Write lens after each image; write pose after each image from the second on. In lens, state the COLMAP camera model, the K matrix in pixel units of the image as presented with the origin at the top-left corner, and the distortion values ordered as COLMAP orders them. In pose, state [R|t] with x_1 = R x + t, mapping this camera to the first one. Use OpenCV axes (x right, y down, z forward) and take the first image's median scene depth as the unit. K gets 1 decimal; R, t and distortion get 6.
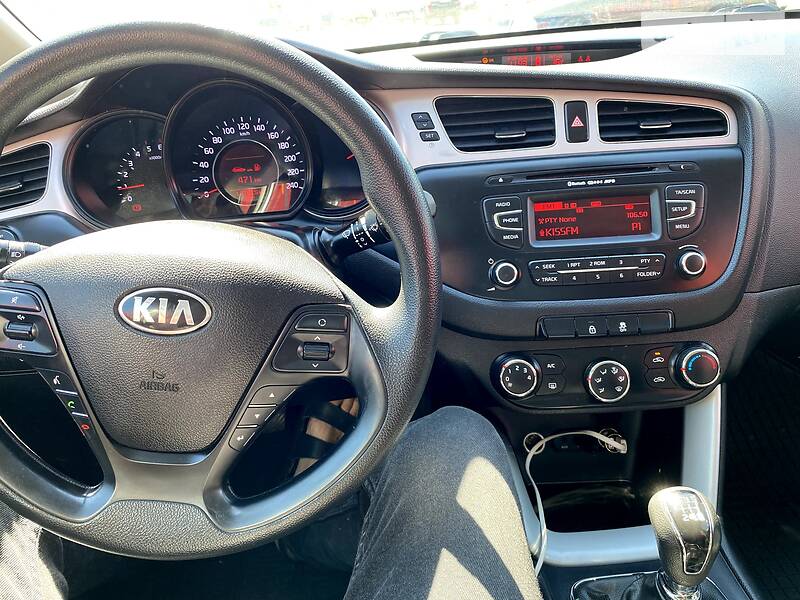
lens RADIAL K [[610.0, 0, 403.0], [0, 610.0, 308.3], [0, 0, 1]] dist [0.022195, -0.027917]
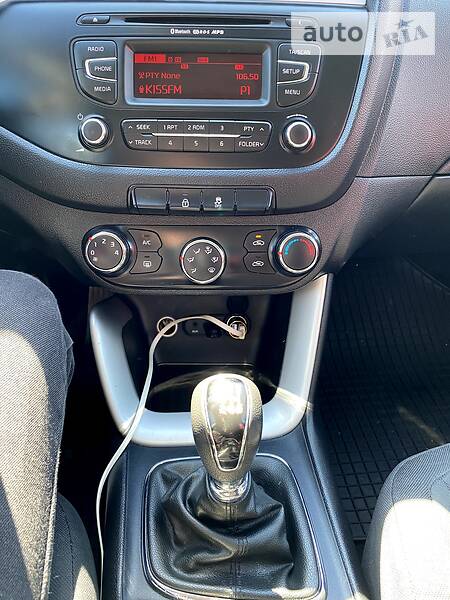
lens RADIAL K [[456.9, 0, 225.0], [0, 456.9, 300.0], [0, 0, 1]] dist [0.021517, -0.043435]
pose [[0.994271, 0.056131, 0.090968, 0.309021], [-0.068642, 0.987652, 0.140824, 0.076118], [-0.081940, -0.146262, 0.985846, 0.300464]]
